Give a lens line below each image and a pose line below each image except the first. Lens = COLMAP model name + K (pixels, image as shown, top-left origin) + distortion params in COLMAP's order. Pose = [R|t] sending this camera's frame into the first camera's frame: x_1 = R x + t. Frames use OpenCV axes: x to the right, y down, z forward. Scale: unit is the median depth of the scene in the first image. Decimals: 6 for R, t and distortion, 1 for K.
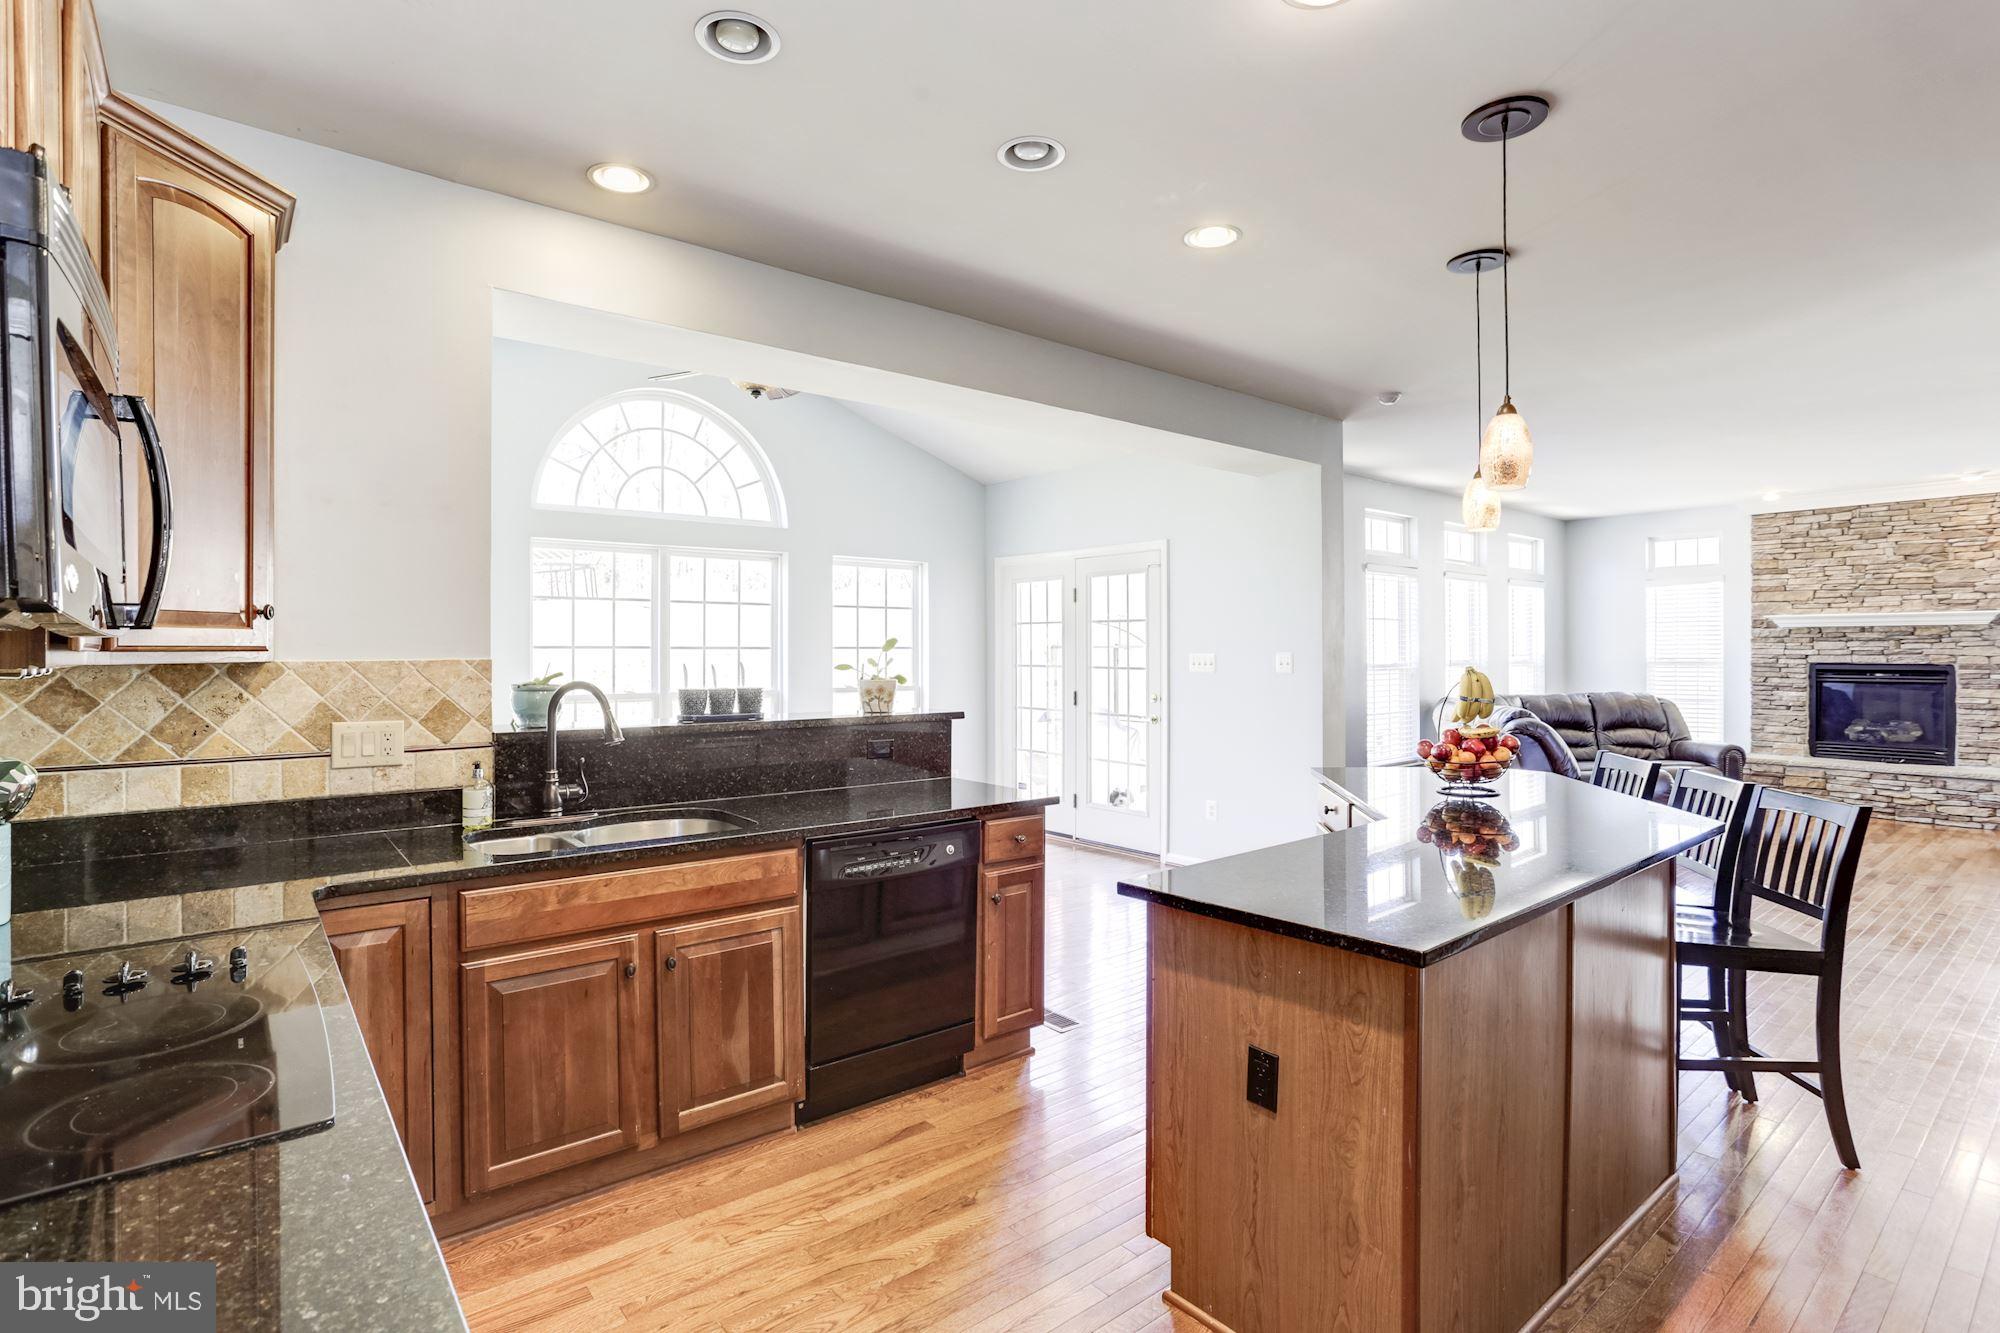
lens RADIAL K [[984.3, 0, 994.0], [0, 984.3, 651.8], [0, 0, 1]] dist [-0.046722, 0.022214]
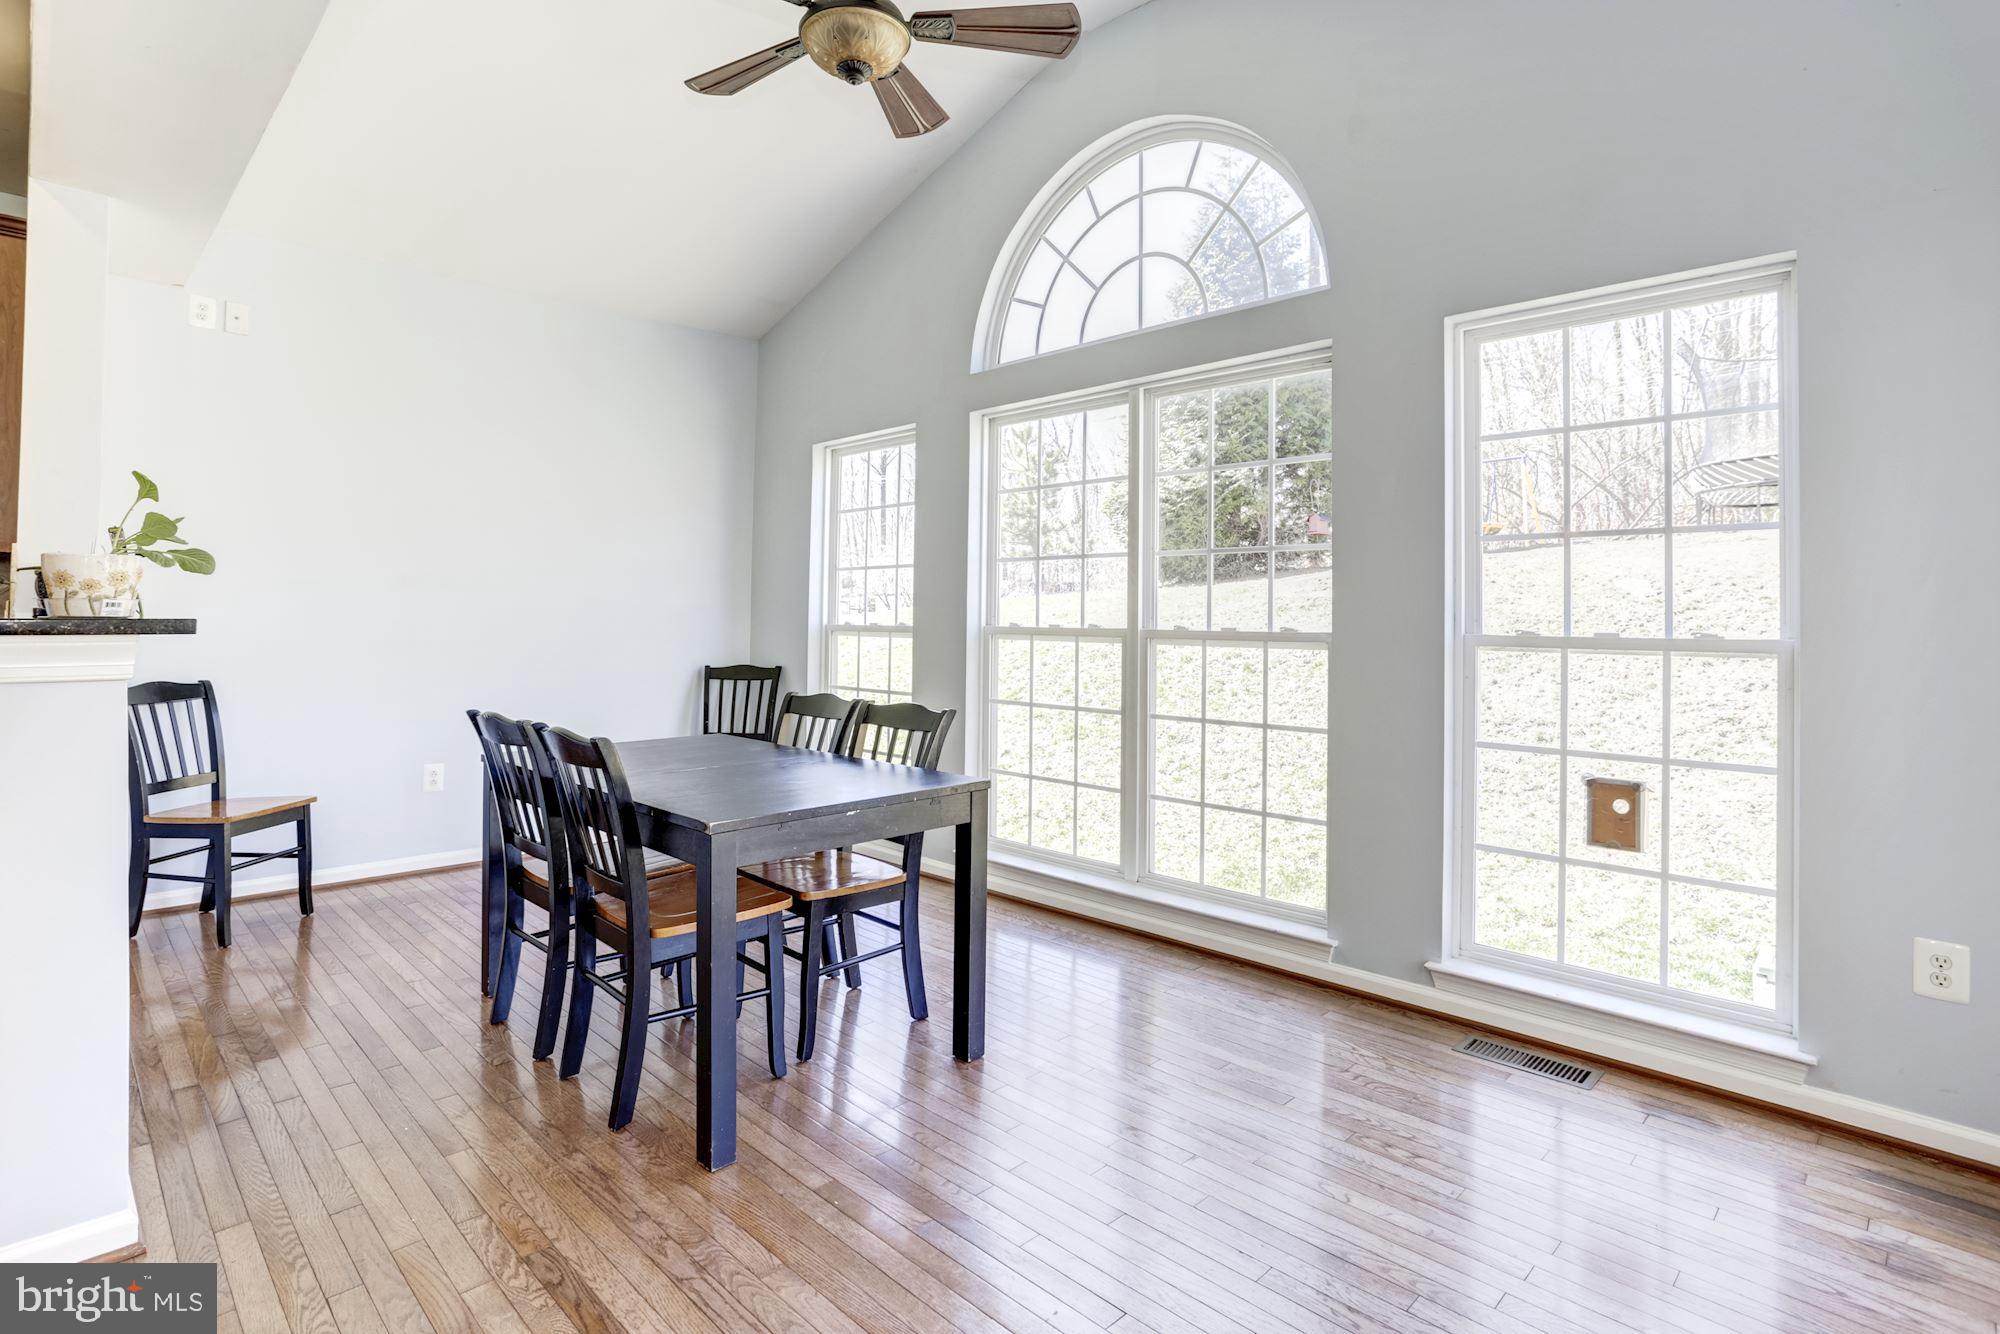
lens RADIAL K [[984.3, 0, 984.9], [0, 984.3, 595.1], [0, 0, 1]] dist [-0.046722, 0.022214]
pose [[0.094030, -0.014871, -0.995458, 0.203389], [-0.008378, 0.999841, -0.015727, 0.025690], [0.995534, 0.009819, 0.093890, 0.691921]]
